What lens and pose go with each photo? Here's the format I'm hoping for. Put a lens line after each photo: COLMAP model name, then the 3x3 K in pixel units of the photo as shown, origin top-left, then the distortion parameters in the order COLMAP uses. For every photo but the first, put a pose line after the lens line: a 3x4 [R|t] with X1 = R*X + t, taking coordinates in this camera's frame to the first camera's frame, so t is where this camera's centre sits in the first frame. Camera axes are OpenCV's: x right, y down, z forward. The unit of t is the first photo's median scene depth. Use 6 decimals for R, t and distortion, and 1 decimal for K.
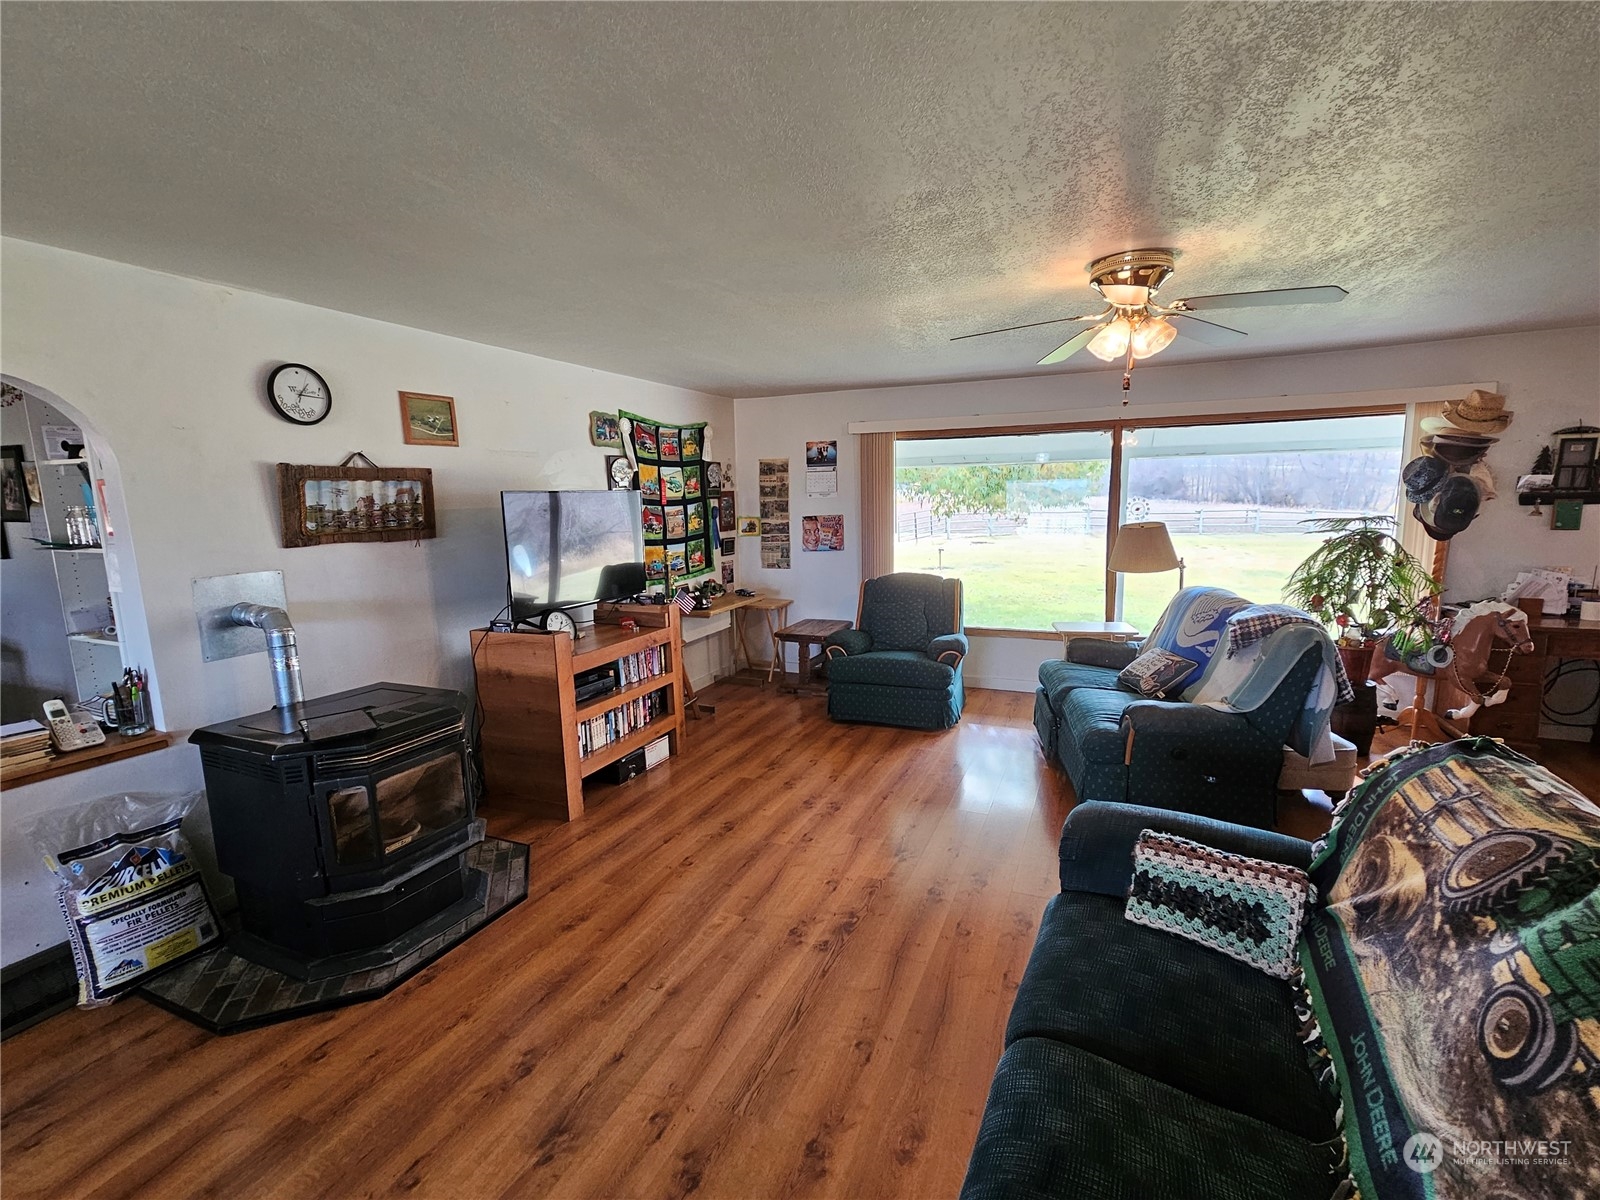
lens RADIAL K [[707.4, 0, 803.3], [0, 707.4, 601.1], [0, 0, 1]] dist [0.000423, 0.000088]
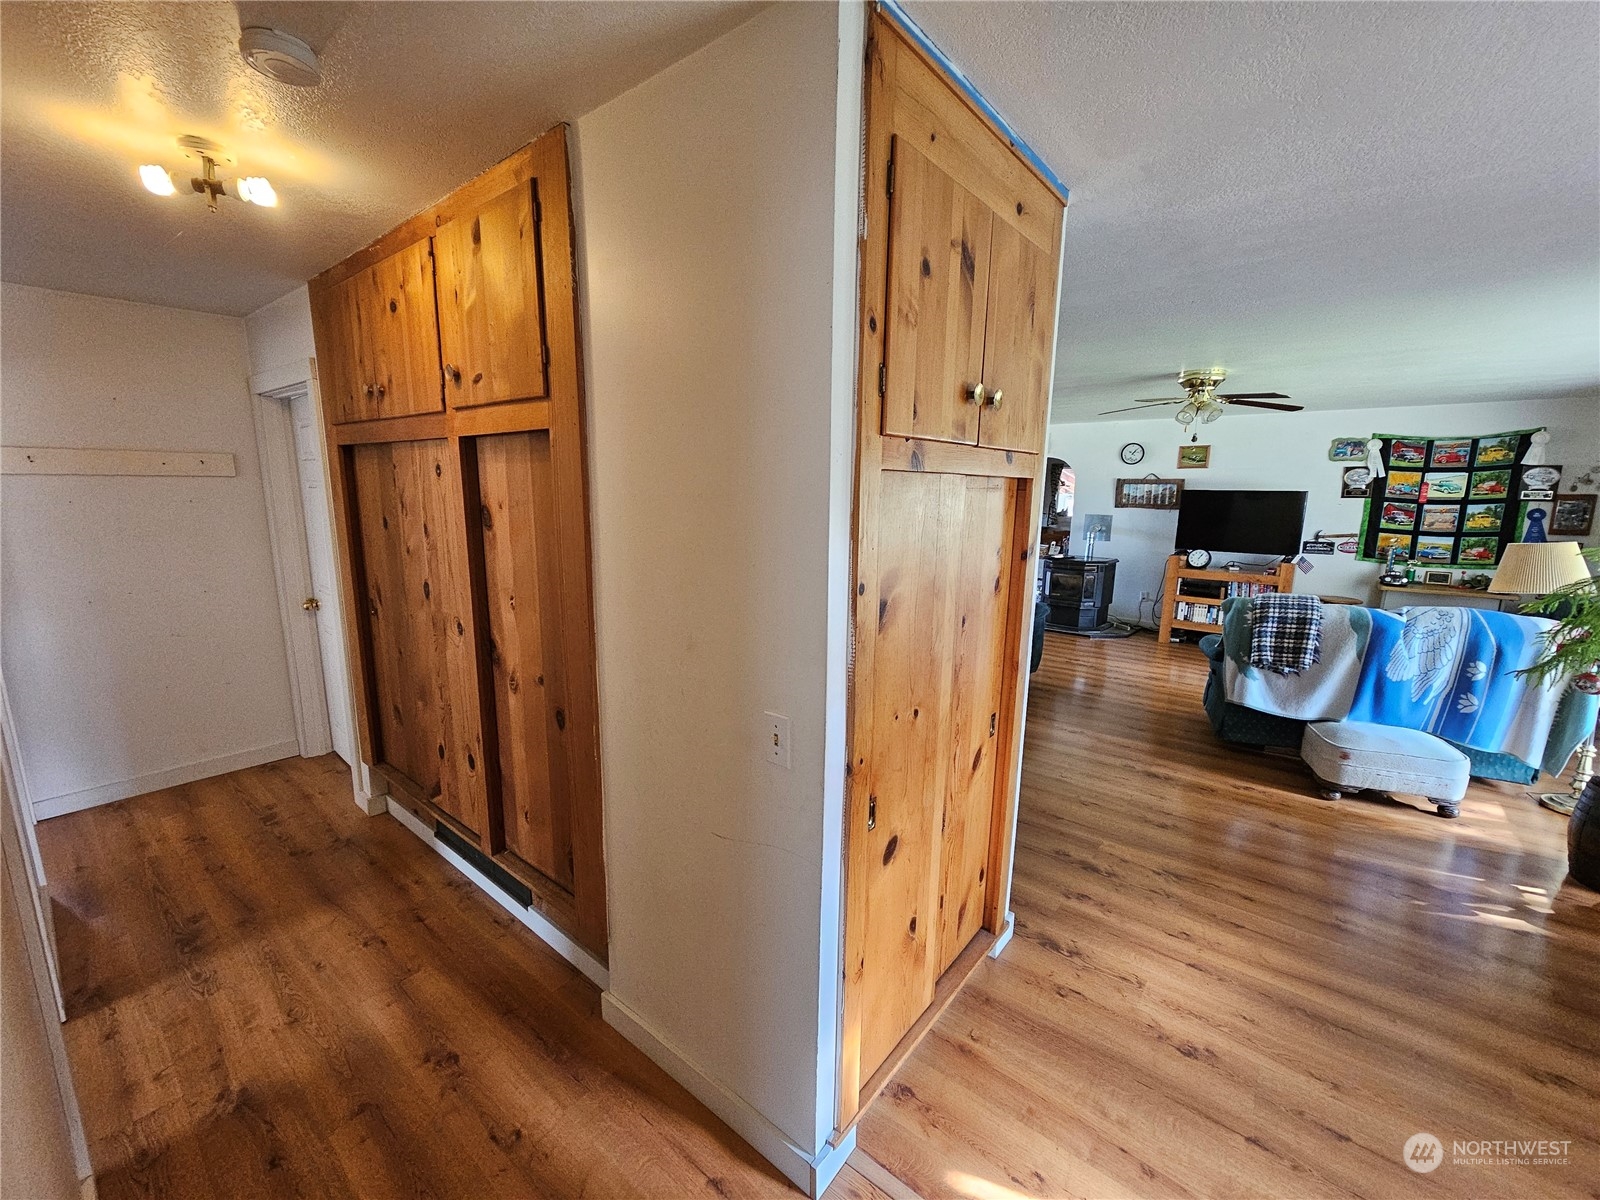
lens RADIAL K [[653.3, 0, 800.0], [0, 653.3, 608.1], [0, 0, 1]] dist [0.002092, 0.000155]
pose [[-0.247957, 0.188378, -0.950280, 1.294313], [-0.155980, 0.960351, 0.231075, -0.057432], [0.956132, 0.205521, -0.208742, 0.242100]]
